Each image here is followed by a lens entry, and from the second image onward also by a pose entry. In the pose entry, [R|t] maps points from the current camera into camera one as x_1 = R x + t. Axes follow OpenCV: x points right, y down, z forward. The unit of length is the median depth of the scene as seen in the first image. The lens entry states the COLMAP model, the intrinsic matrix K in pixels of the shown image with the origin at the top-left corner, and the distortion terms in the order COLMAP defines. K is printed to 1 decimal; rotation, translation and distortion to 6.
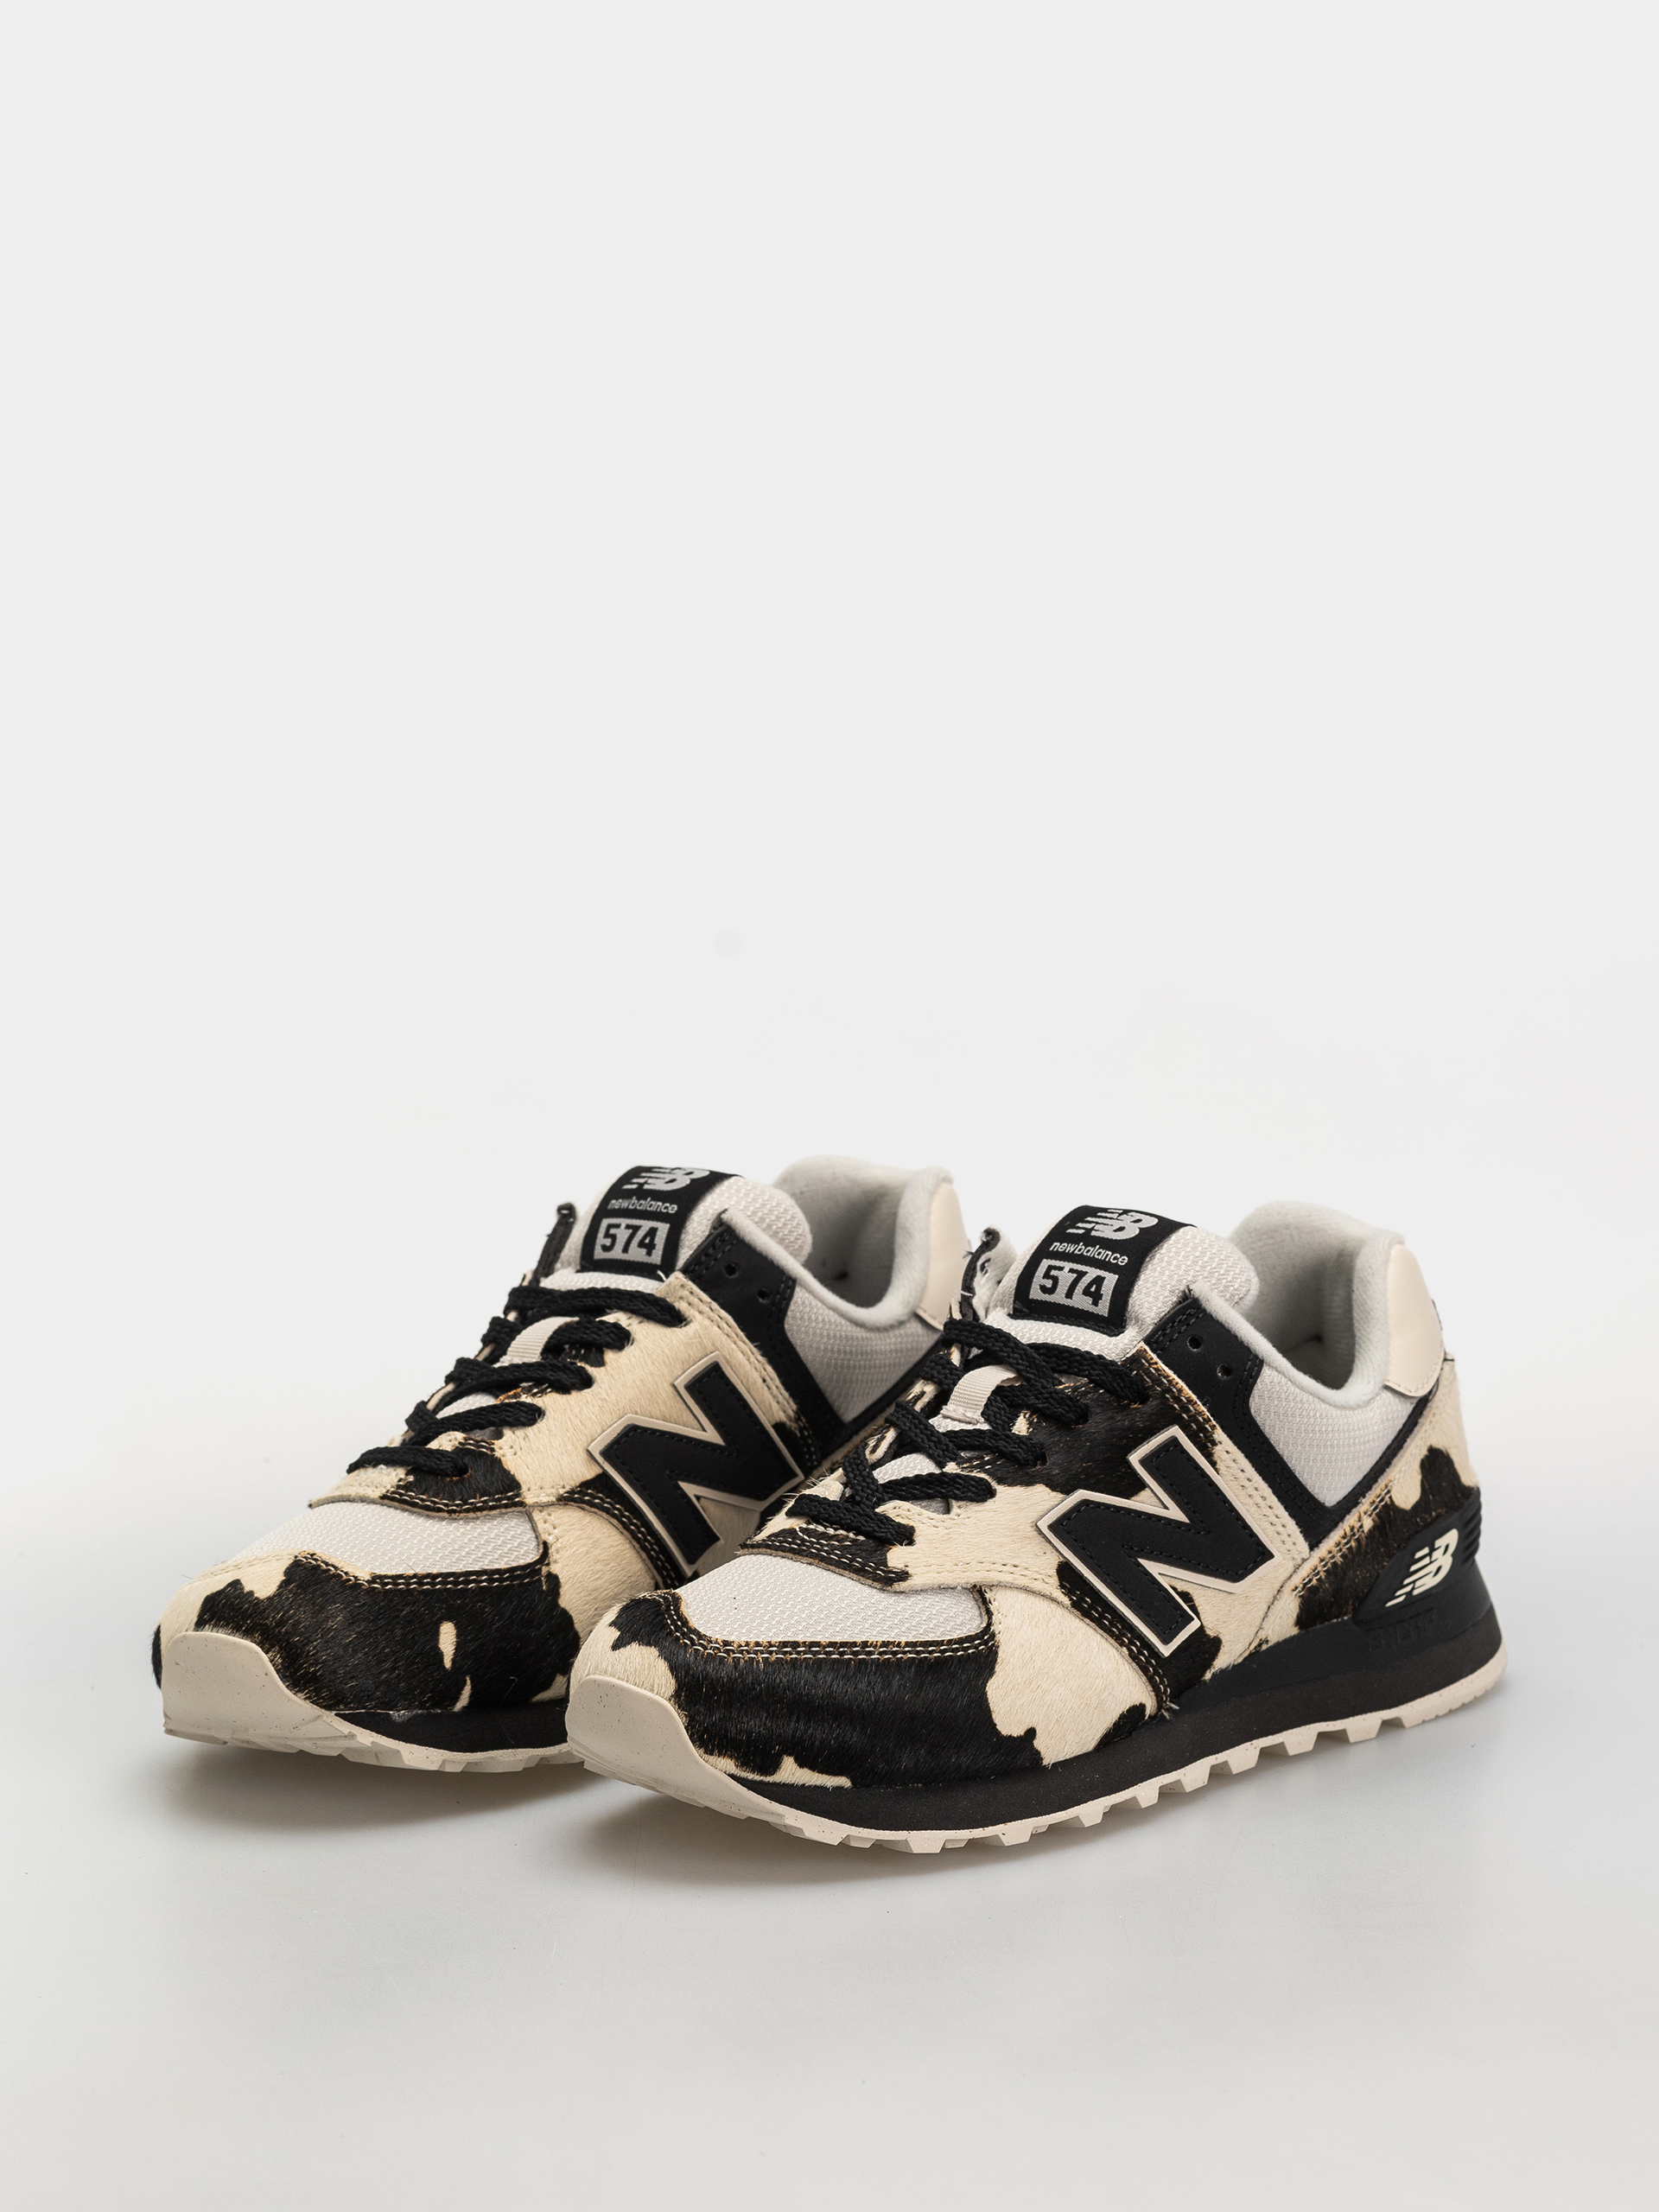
lens RADIAL K [[6573.6, 0, 829.5], [0, 6573.6, 1106.0], [0, 0, 1]] dist [0.024618, 0.165114]
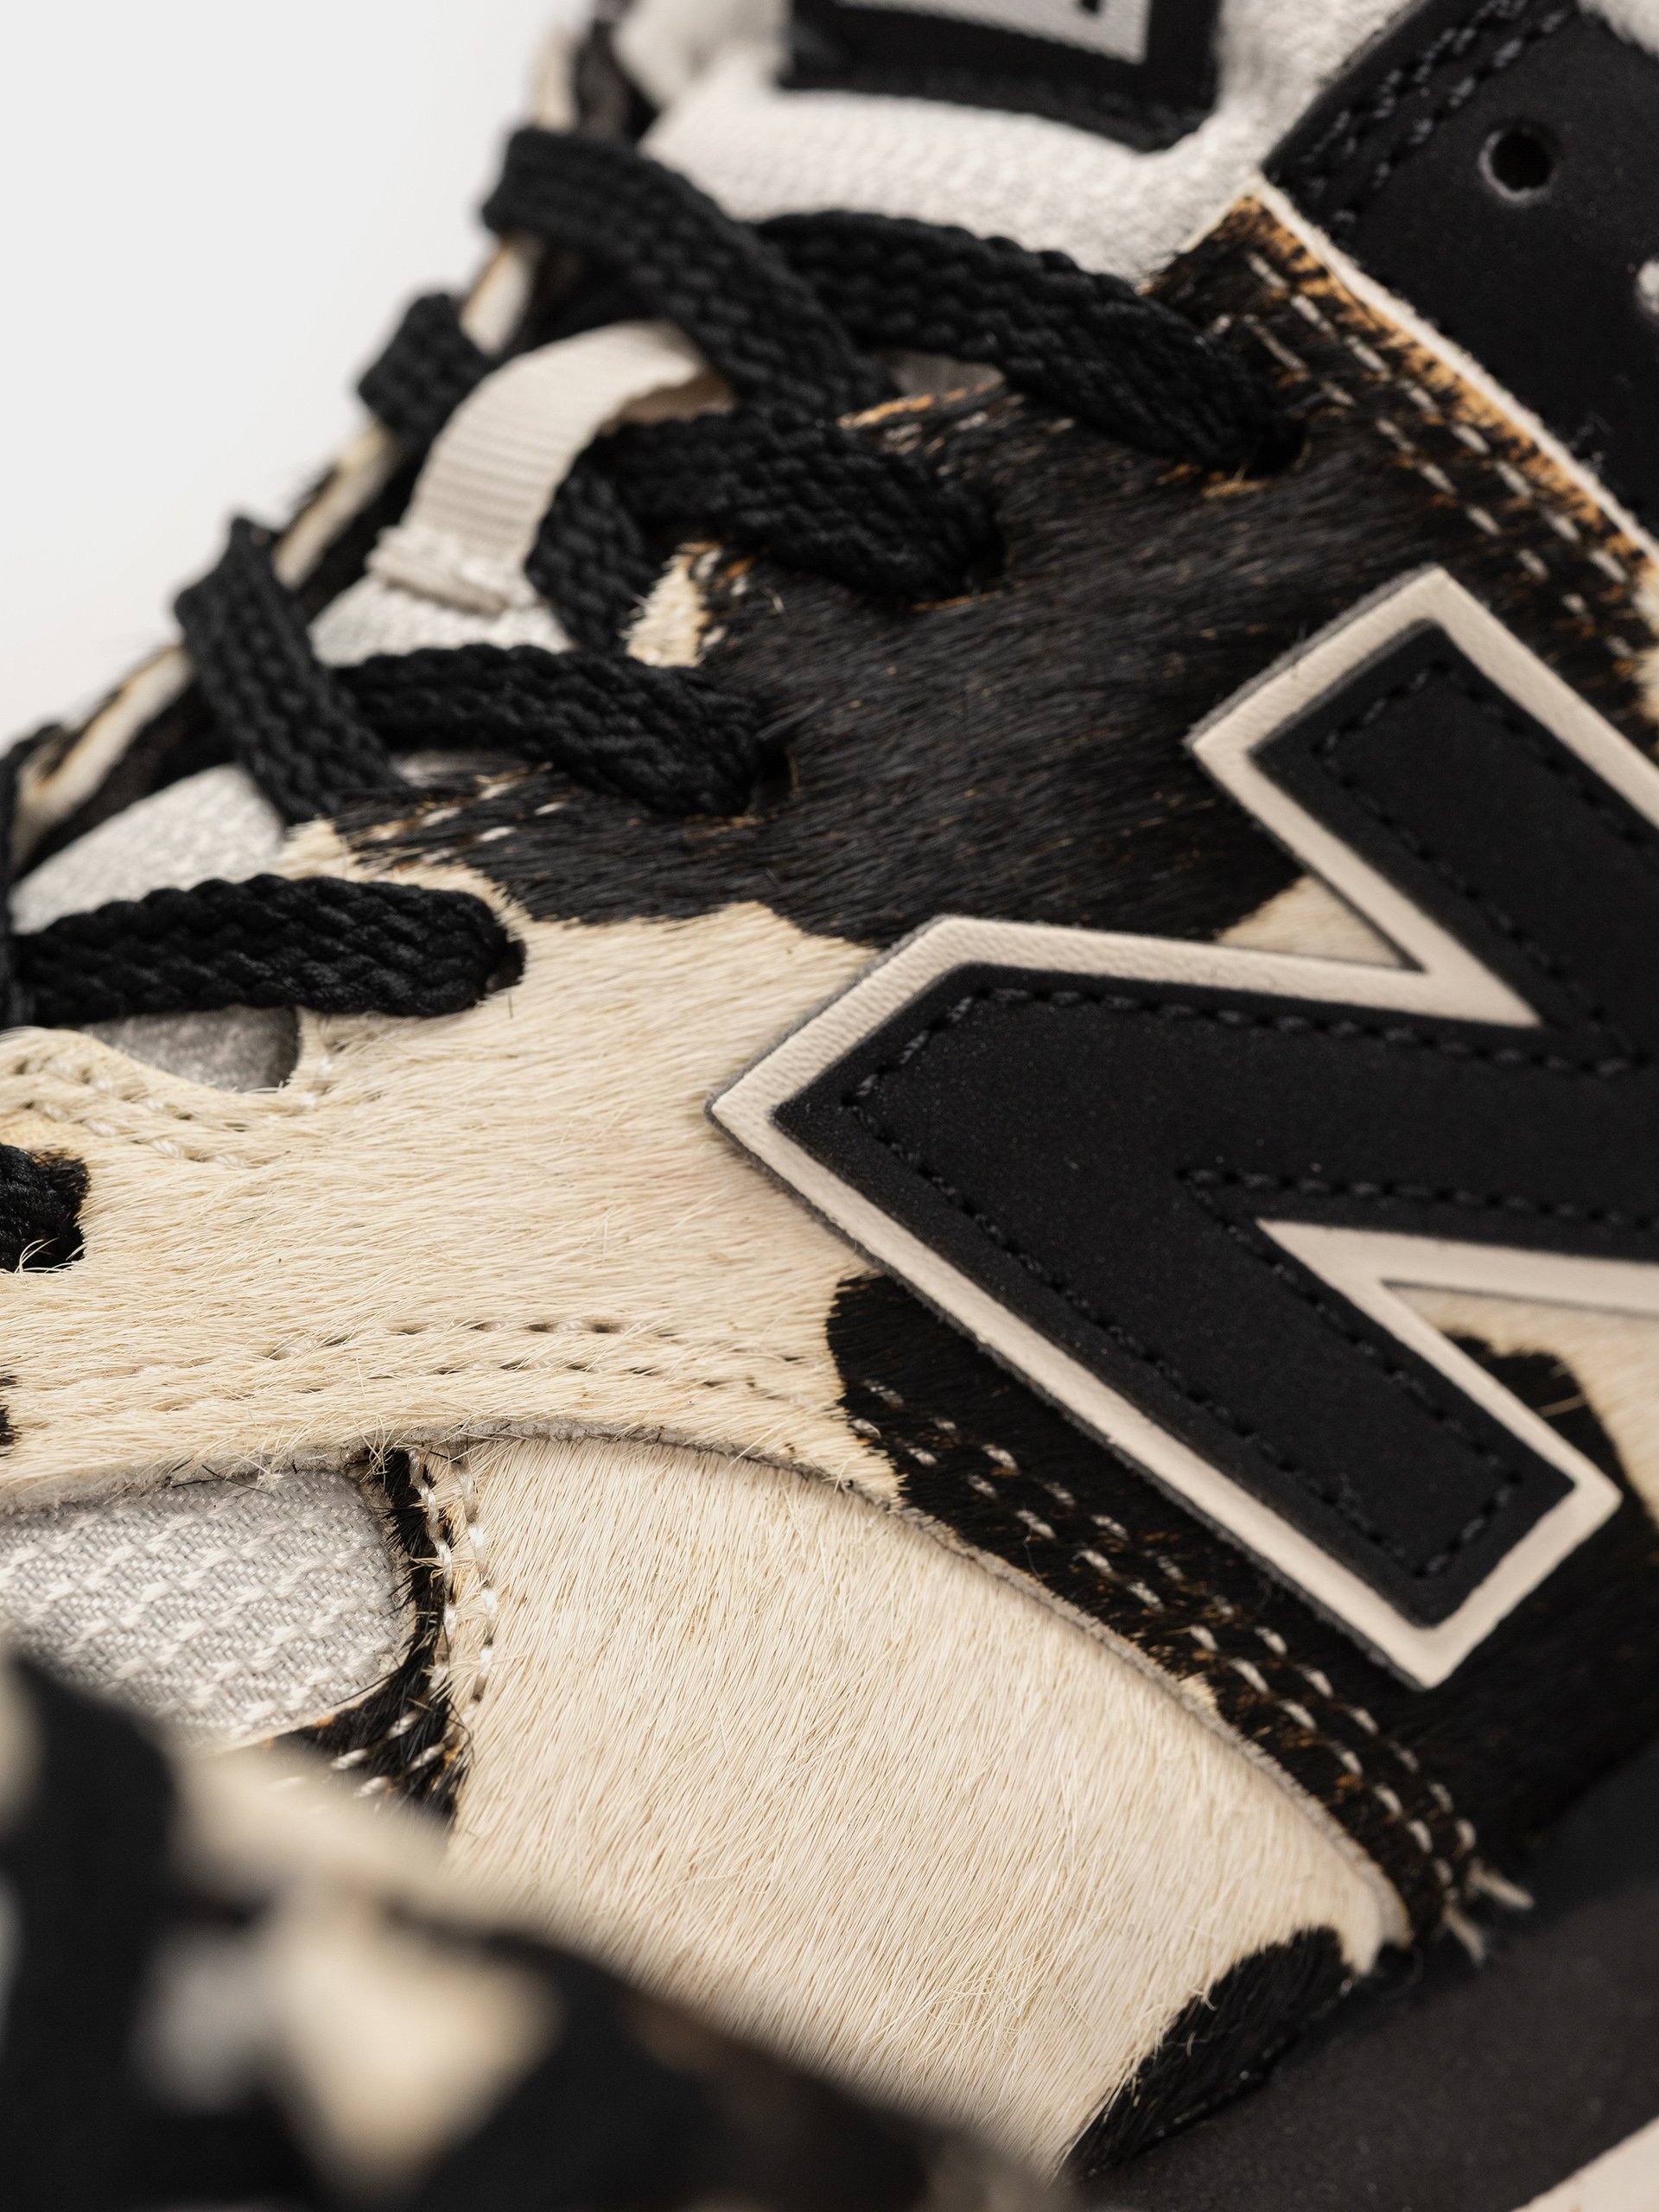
lens RADIAL K [[7508.3, 0, 721.8], [0, 7508.3, 1028.1], [0, 0, 1]] dist [0.026777, 0.608342]
pose [[0.976223, -0.045636, -0.211913, 0.080680], [0.075738, 0.987785, 0.136181, 0.029211], [0.203109, -0.148993, 0.967754, 0.769731]]
